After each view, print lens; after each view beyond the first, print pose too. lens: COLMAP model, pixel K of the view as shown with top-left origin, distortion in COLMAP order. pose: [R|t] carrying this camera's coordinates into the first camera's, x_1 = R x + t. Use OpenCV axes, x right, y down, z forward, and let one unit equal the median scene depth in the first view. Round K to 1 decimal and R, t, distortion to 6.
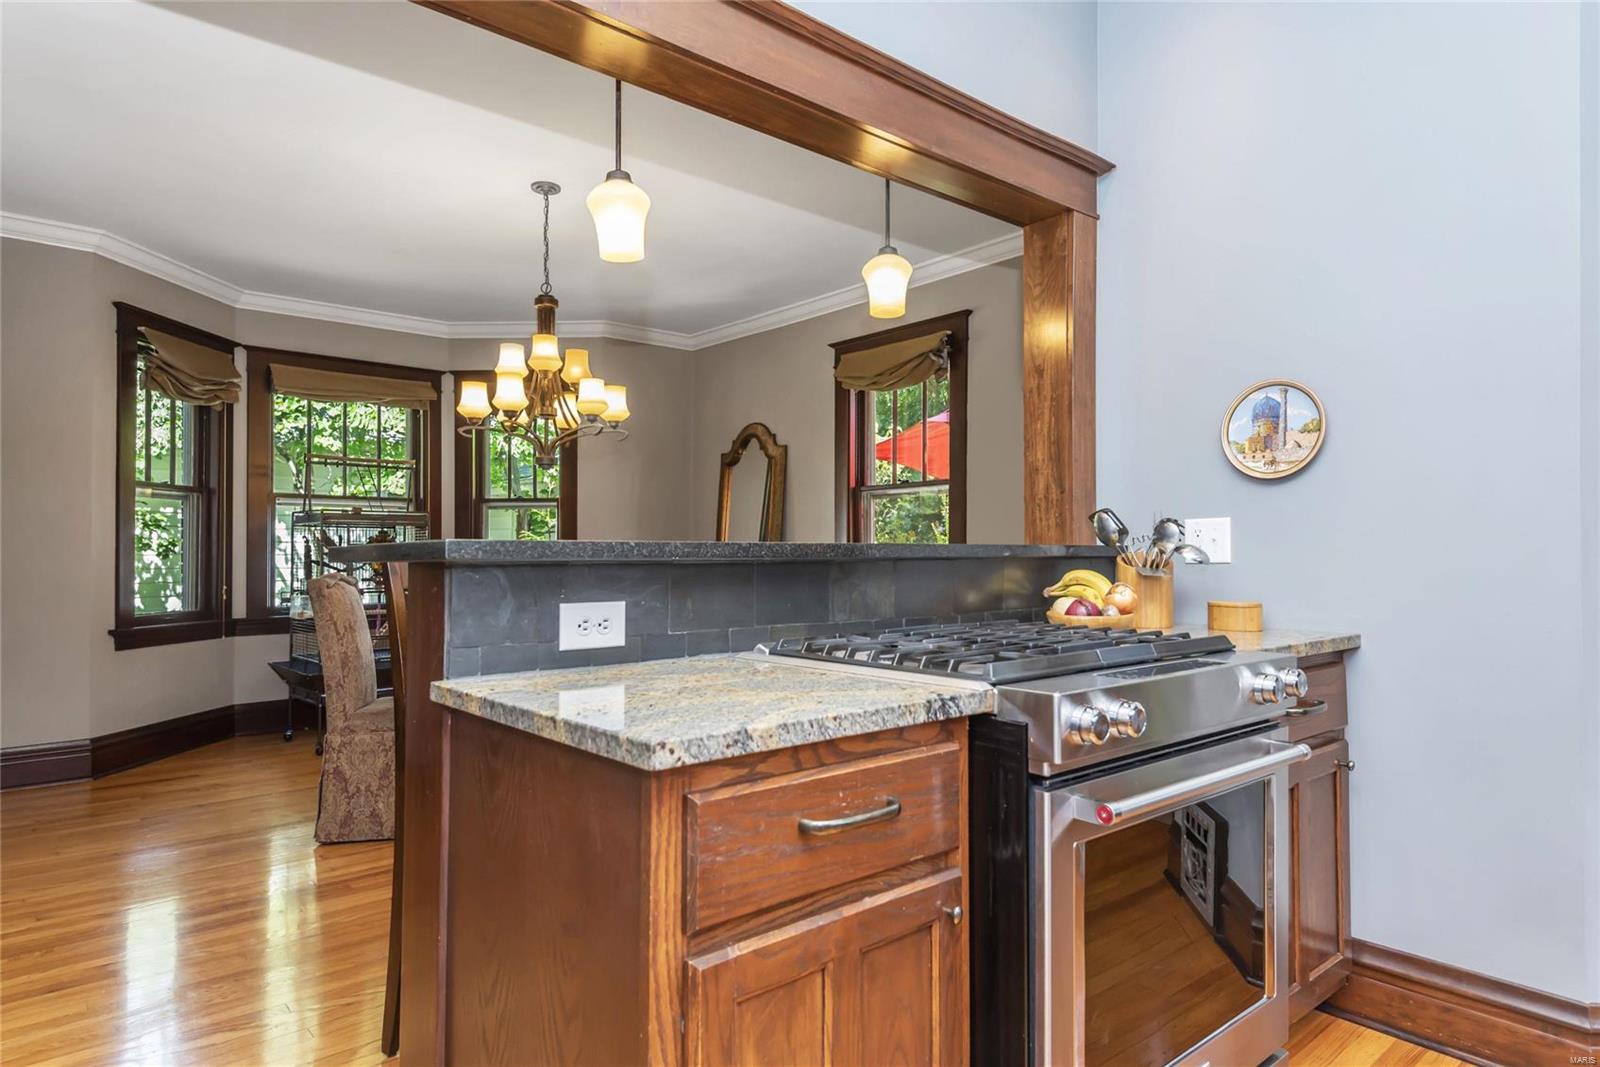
lens RADIAL K [[936.2, 0, 808.0], [0, 936.2, 540.7], [0, 0, 1]] dist [0.064755, -0.049544]
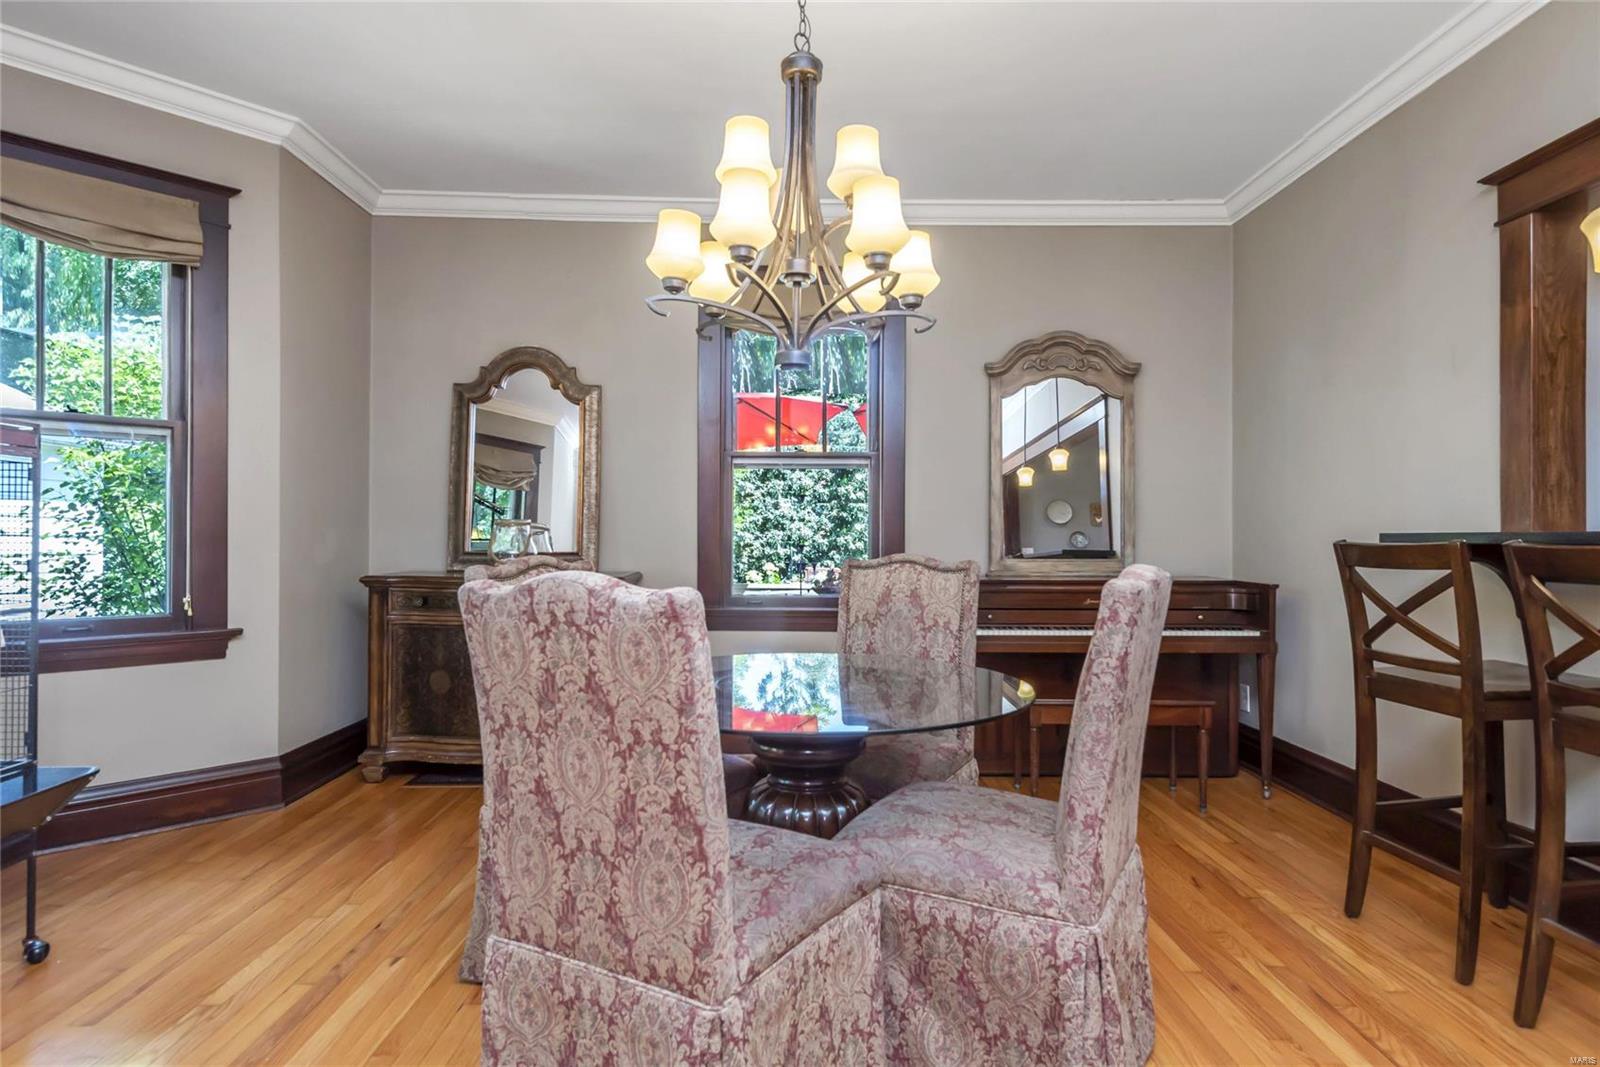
lens RADIAL K [[846.8, 0, 787.5], [0, 846.8, 533.5], [0, 0, 1]] dist [0.031700, -0.022470]
pose [[0.645360, 0.013196, 0.763765, -1.076103], [-0.021143, 0.999776, 0.000591, 0.025854], [-0.763586, -0.016530, 0.645495, 1.128309]]
